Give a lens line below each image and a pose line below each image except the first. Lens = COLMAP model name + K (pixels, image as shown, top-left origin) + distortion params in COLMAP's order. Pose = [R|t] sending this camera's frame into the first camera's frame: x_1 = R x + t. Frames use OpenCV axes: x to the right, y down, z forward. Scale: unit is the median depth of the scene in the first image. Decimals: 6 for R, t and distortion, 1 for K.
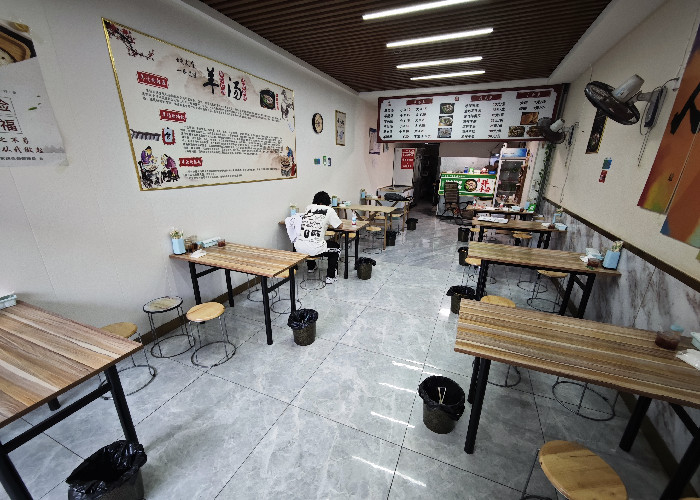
lens RADIAL K [[291.8, 0, 350.4], [0, 291.8, 264.6], [0, 0, 1]] dist [-0.002028, -0.000070]
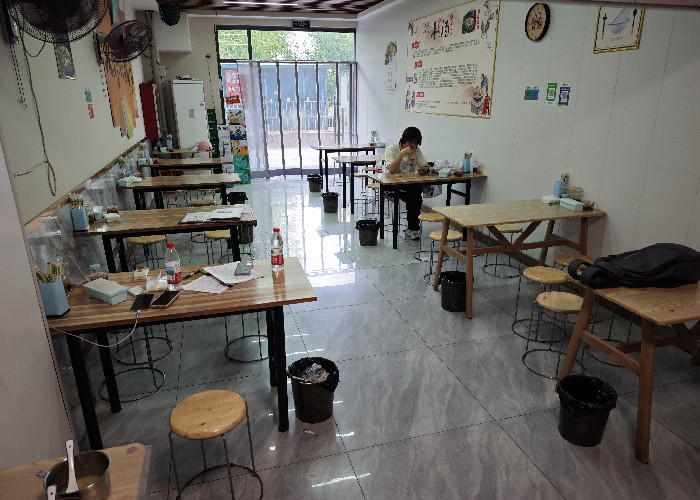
lens RADIAL K [[472.4, 0, 350.0], [0, 472.4, 250.0], [0, 0, 1]] dist [-0.079650, -0.000318]
pose [[-0.776785, 0.193707, -0.599235, 1.029873], [-0.212119, 0.815445, 0.538567, -0.763665], [0.592967, 0.545460, -0.592337, 2.200358]]
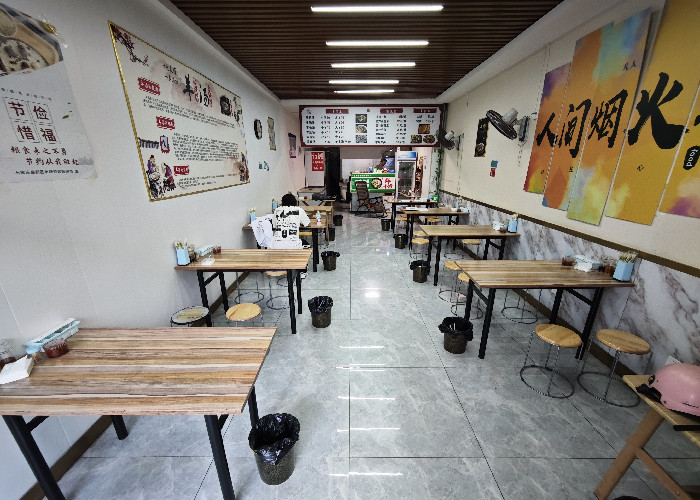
lens RADIAL K [[291.8, 0, 350.4], [0, 291.8, 264.6], [0, 0, 1]] dist [-0.002028, -0.000070]
pose [[0.920341, -0.143413, 0.363875, -0.374467], [0.144895, 0.989171, 0.023377, 0.018157], [-0.363287, 0.031209, 0.931154, -0.091559]]
